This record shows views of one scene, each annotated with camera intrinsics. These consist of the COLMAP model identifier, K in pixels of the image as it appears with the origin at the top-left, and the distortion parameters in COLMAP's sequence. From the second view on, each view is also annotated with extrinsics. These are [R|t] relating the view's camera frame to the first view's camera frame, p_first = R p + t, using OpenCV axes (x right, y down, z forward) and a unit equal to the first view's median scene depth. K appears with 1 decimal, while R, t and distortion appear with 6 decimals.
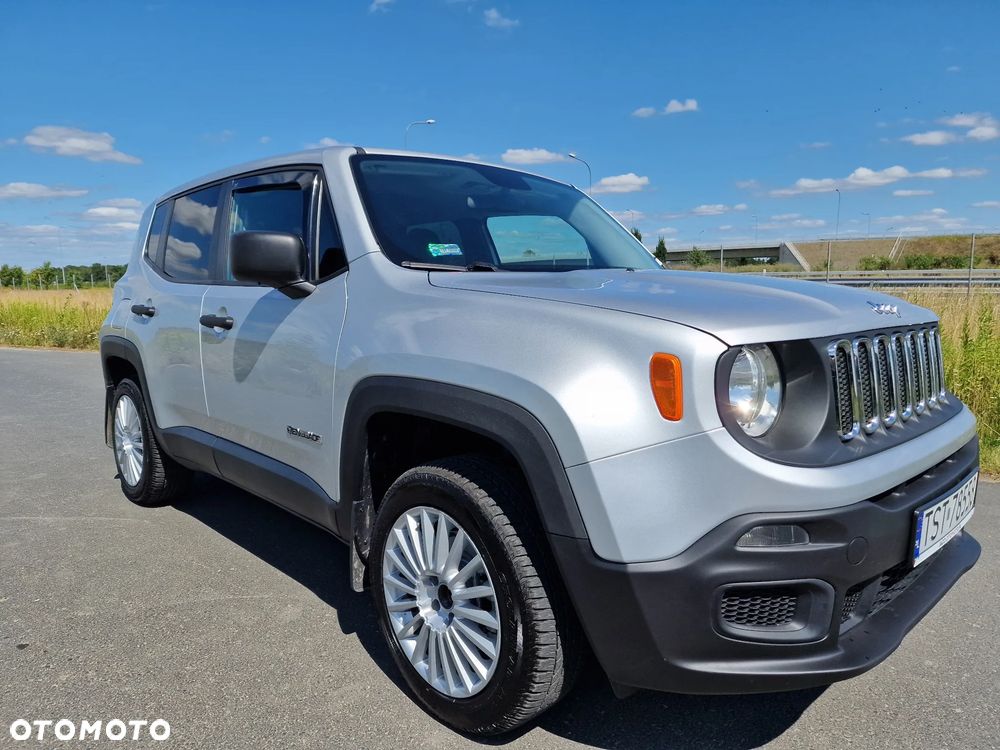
lens RADIAL K [[658.4, 0, 498.8], [0, 658.4, 381.0], [0, 0, 1]] dist [0.057016, -0.053984]
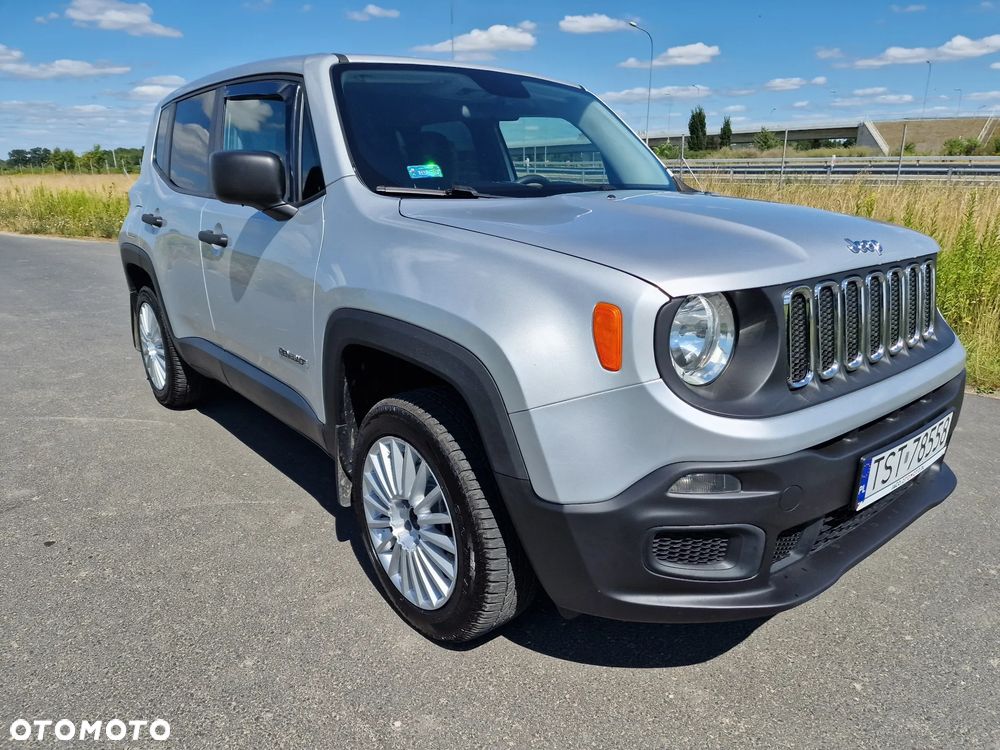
lens RADIAL K [[661.9, 0, 515.7], [0, 661.9, 374.0], [0, 0, 1]] dist [0.059344, -0.057337]
pose [[0.998275, 0.018481, -0.055734, 0.134925], [-0.009595, 0.987764, 0.155662, -0.071212], [0.057929, -0.154858, 0.986237, -0.005257]]
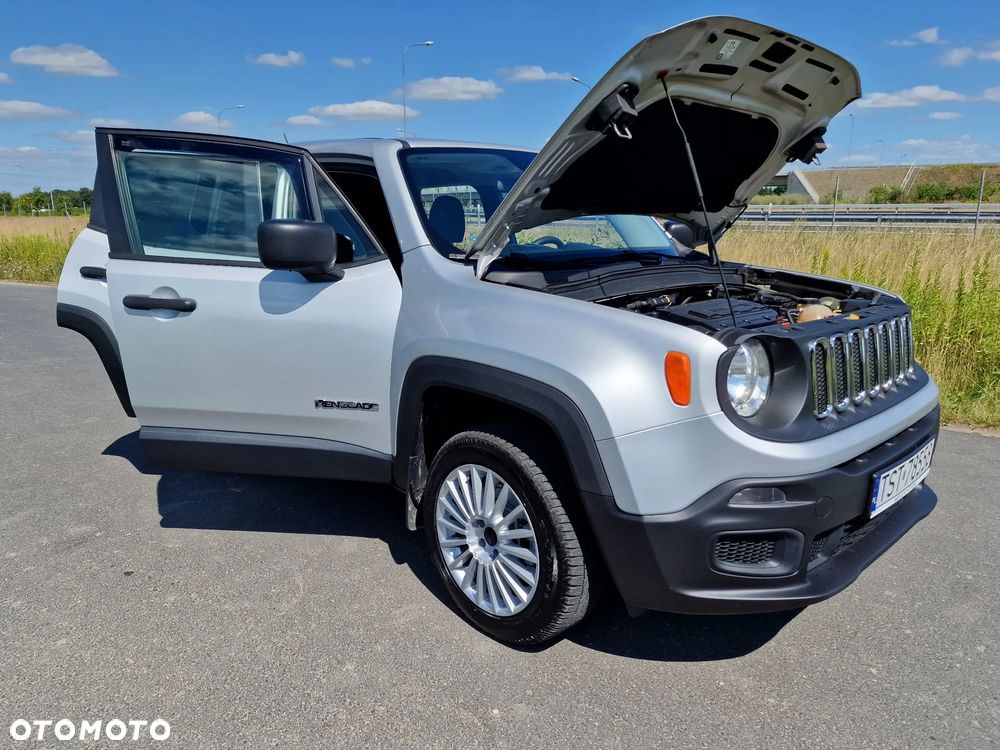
lens RADIAL K [[671.0, 0, 489.7], [0, 671.0, 363.3], [0, 0, 1]] dist [0.063274, -0.060740]
pose [[0.999955, 0.006678, -0.006689, -0.076052], [-0.006125, 0.996820, 0.079445, -0.094964], [0.007198, -0.079400, 0.996817, -0.223316]]
